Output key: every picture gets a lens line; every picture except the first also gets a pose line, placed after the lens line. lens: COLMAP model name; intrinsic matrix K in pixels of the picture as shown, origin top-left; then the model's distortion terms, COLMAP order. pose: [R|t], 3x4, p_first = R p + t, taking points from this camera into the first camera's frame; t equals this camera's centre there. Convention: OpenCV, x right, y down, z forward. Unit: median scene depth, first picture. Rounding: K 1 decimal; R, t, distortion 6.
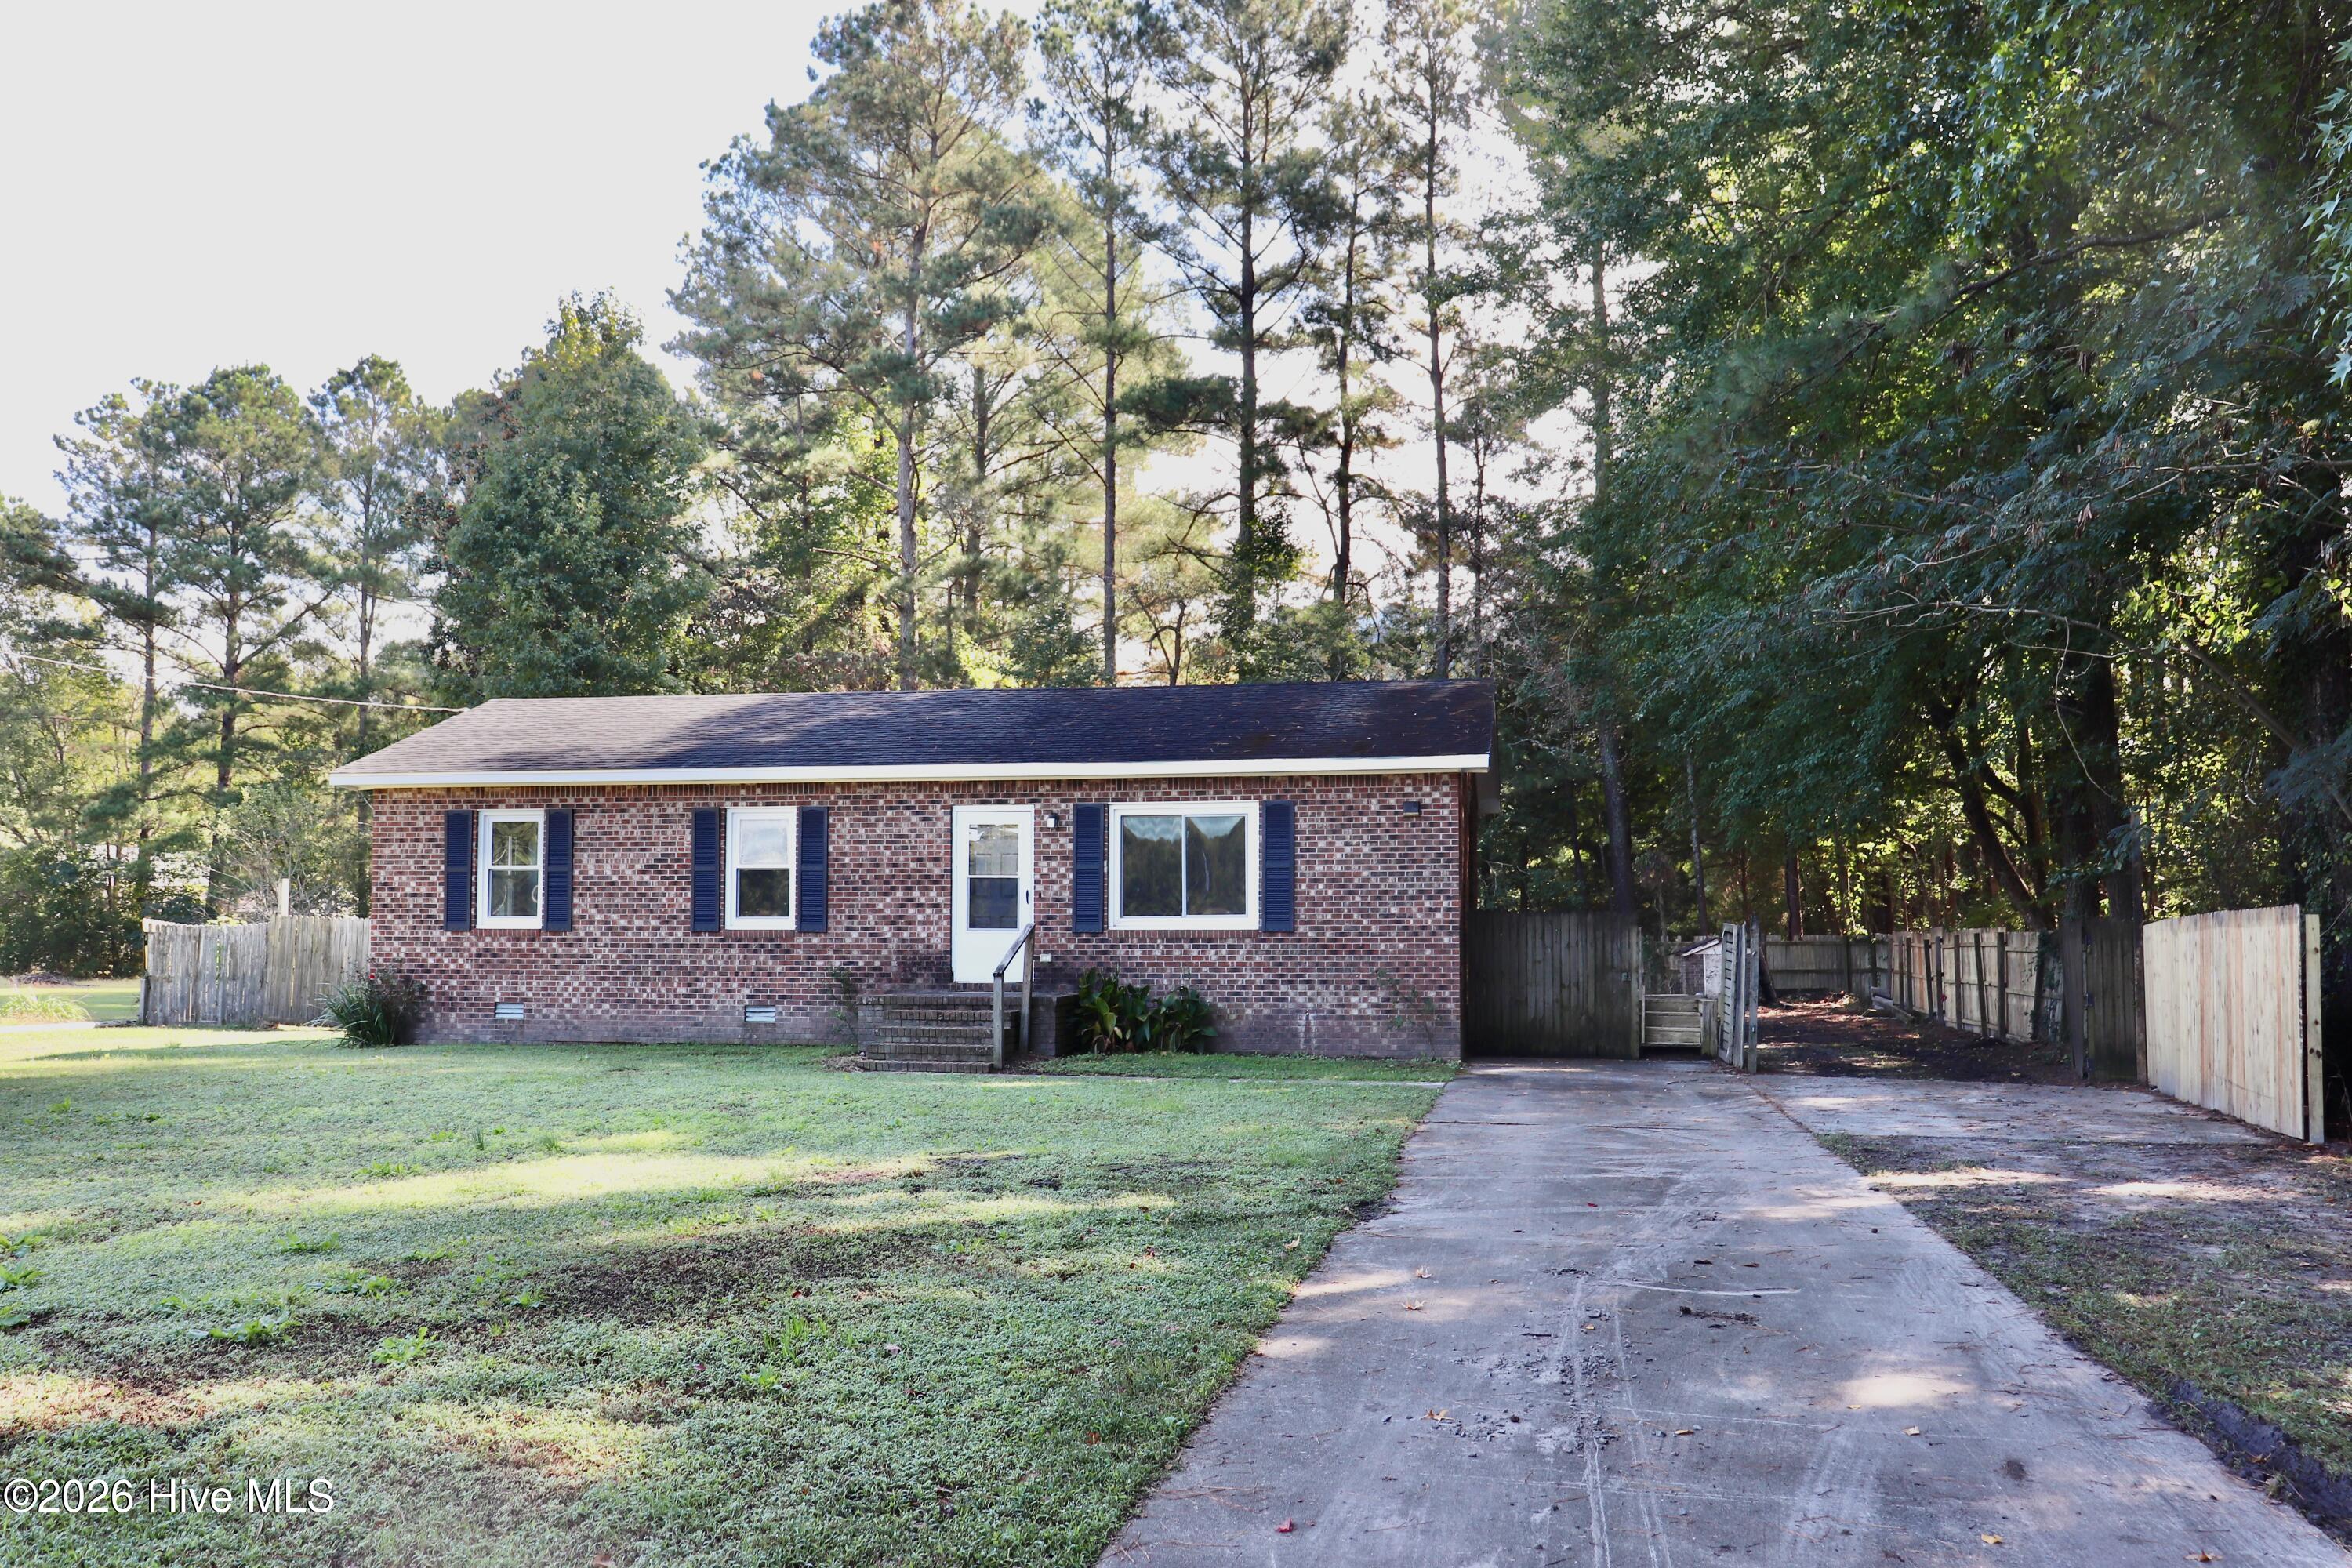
lens RADIAL K [[2142.2, 0, 1176.0], [0, 2142.2, 784.0], [0, 0, 1]] dist [-0.161517, 0.212468]
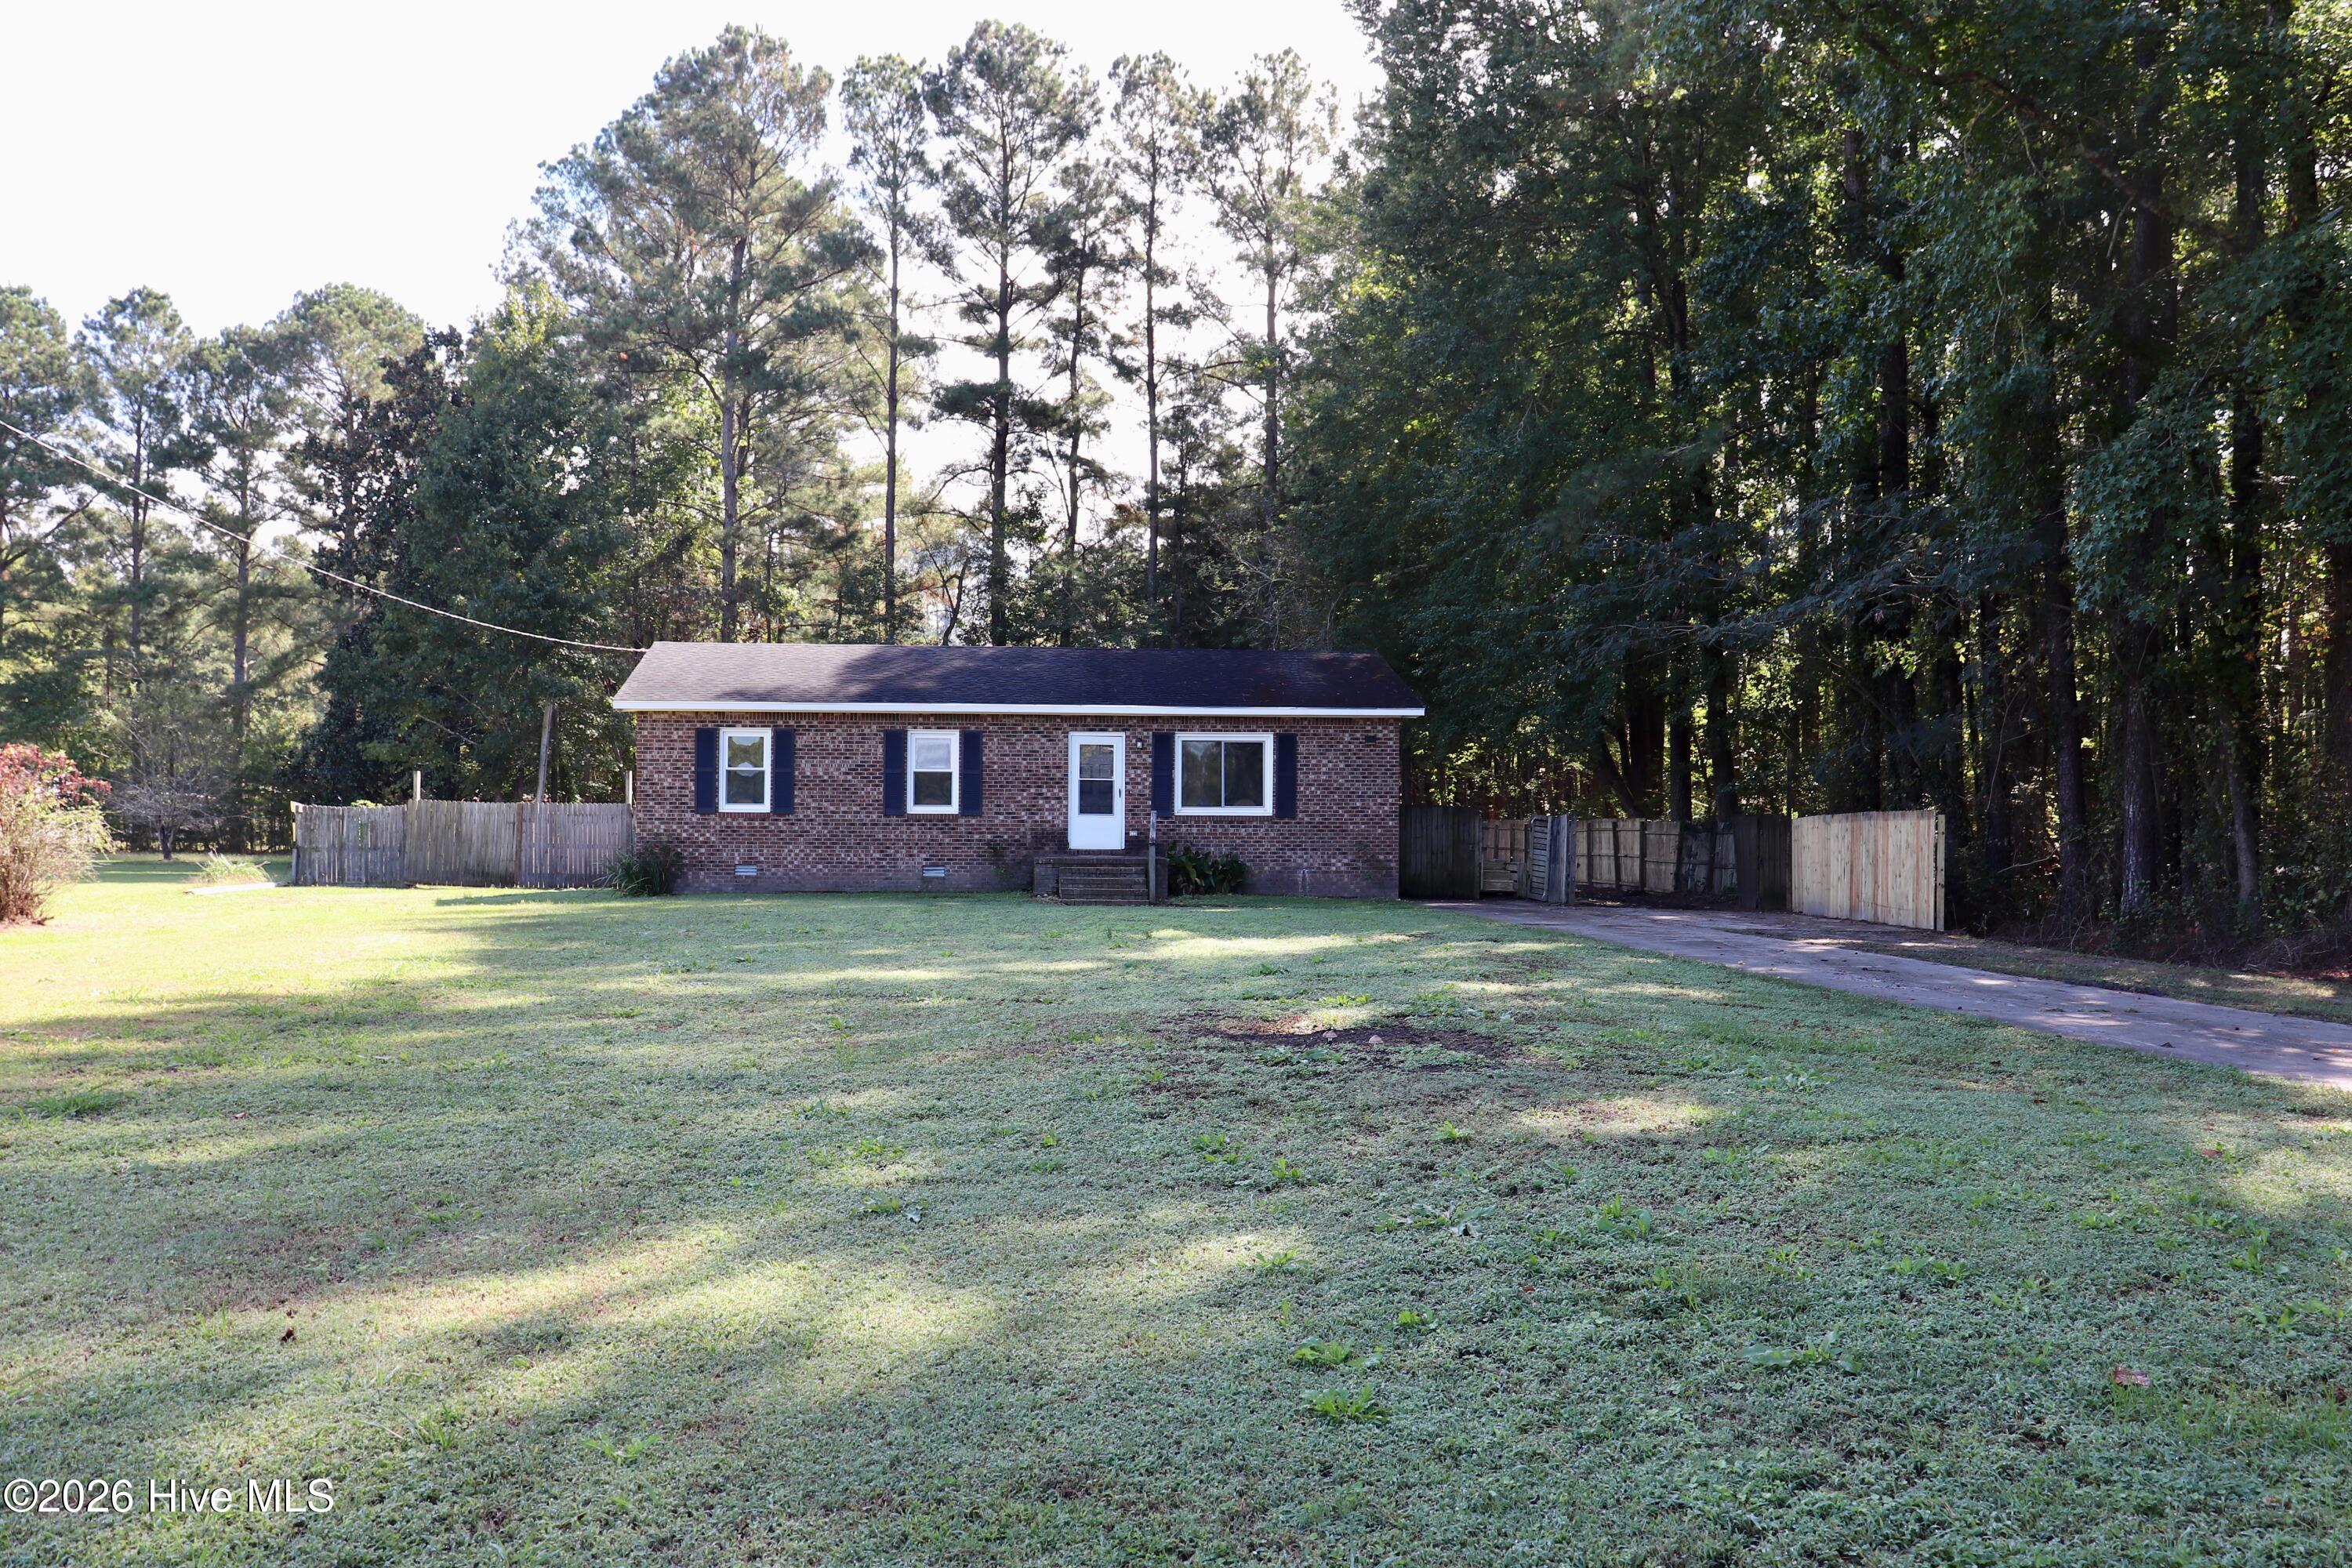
lens RADIAL K [[1943.7, 0, 1176.0], [0, 1943.7, 784.0], [0, 0, 1]] dist [-0.172549, 0.165393]
pose [[0.964551, 0.011402, 0.263651, -0.385744], [-0.025503, 0.998417, 0.050124, -0.023095], [-0.262662, -0.055071, 0.963315, -0.328155]]
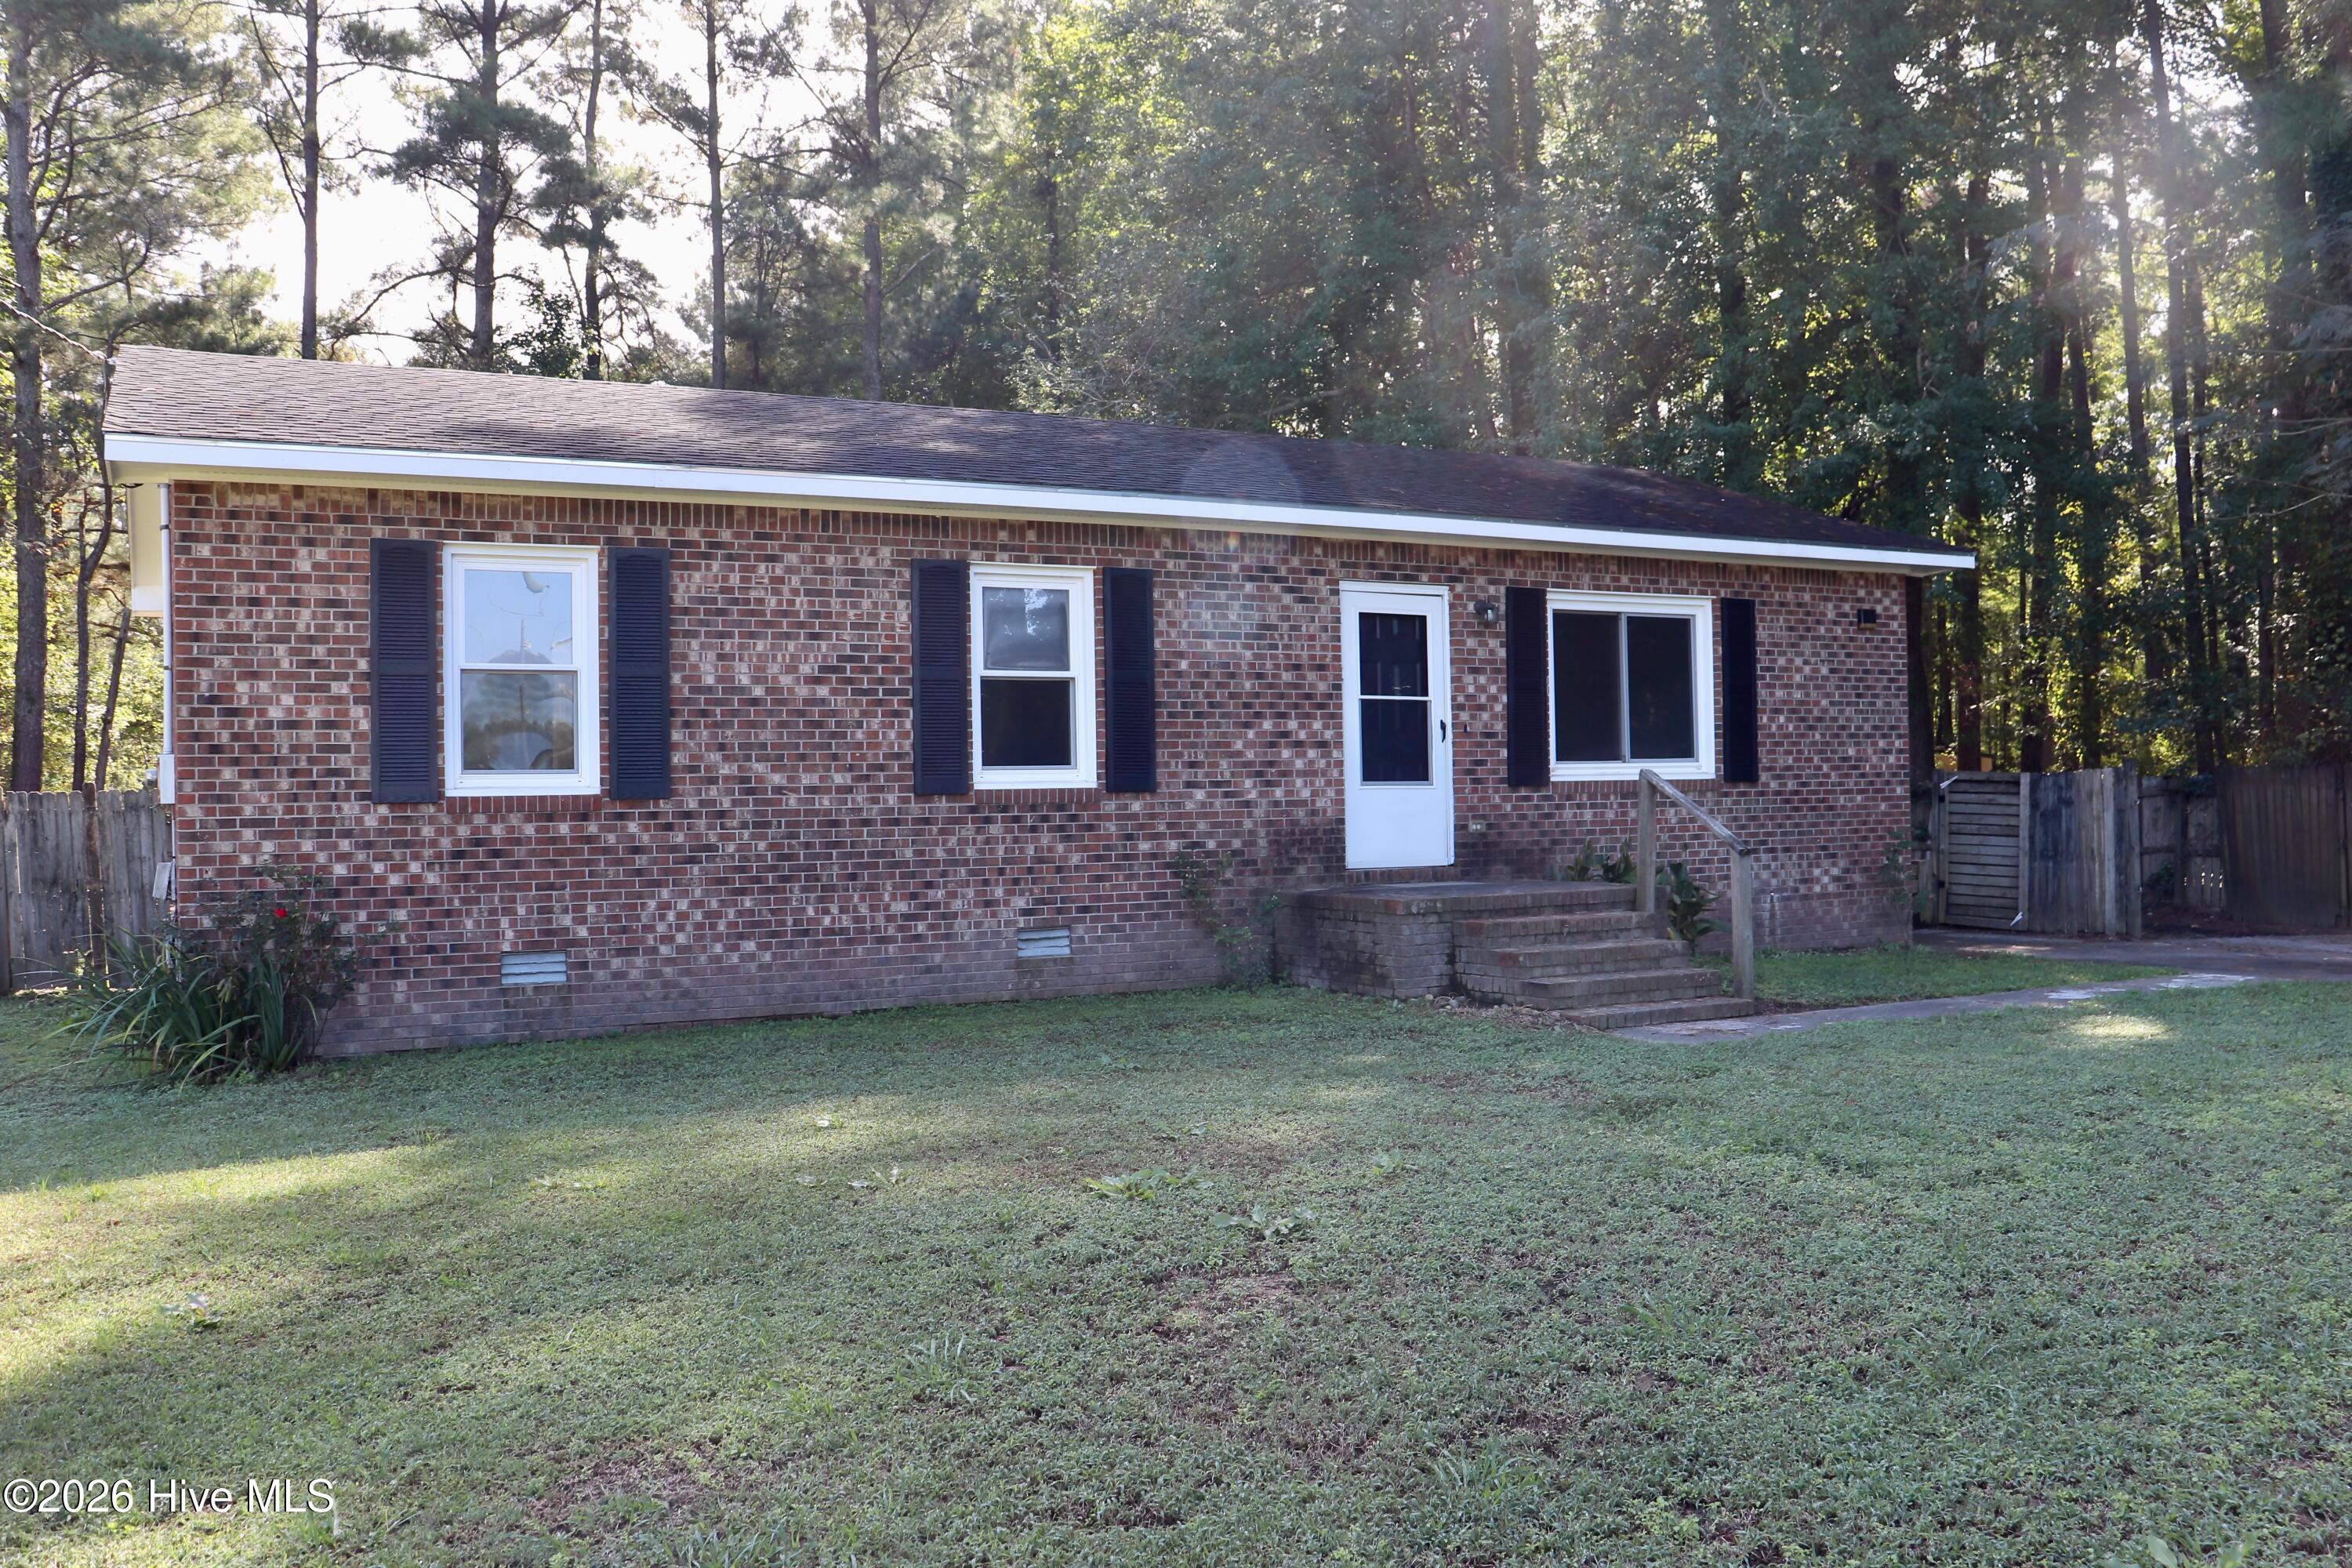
lens RADIAL K [[1943.7, 0, 1176.0], [0, 1943.7, 784.0], [0, 0, 1]] dist [-0.172549, 0.165393]
pose [[0.788057, -0.008141, 0.615548, -0.474033], [-0.026899, 0.998502, 0.047643, 0.042415], [-0.615014, -0.054103, 0.786658, 0.585084]]
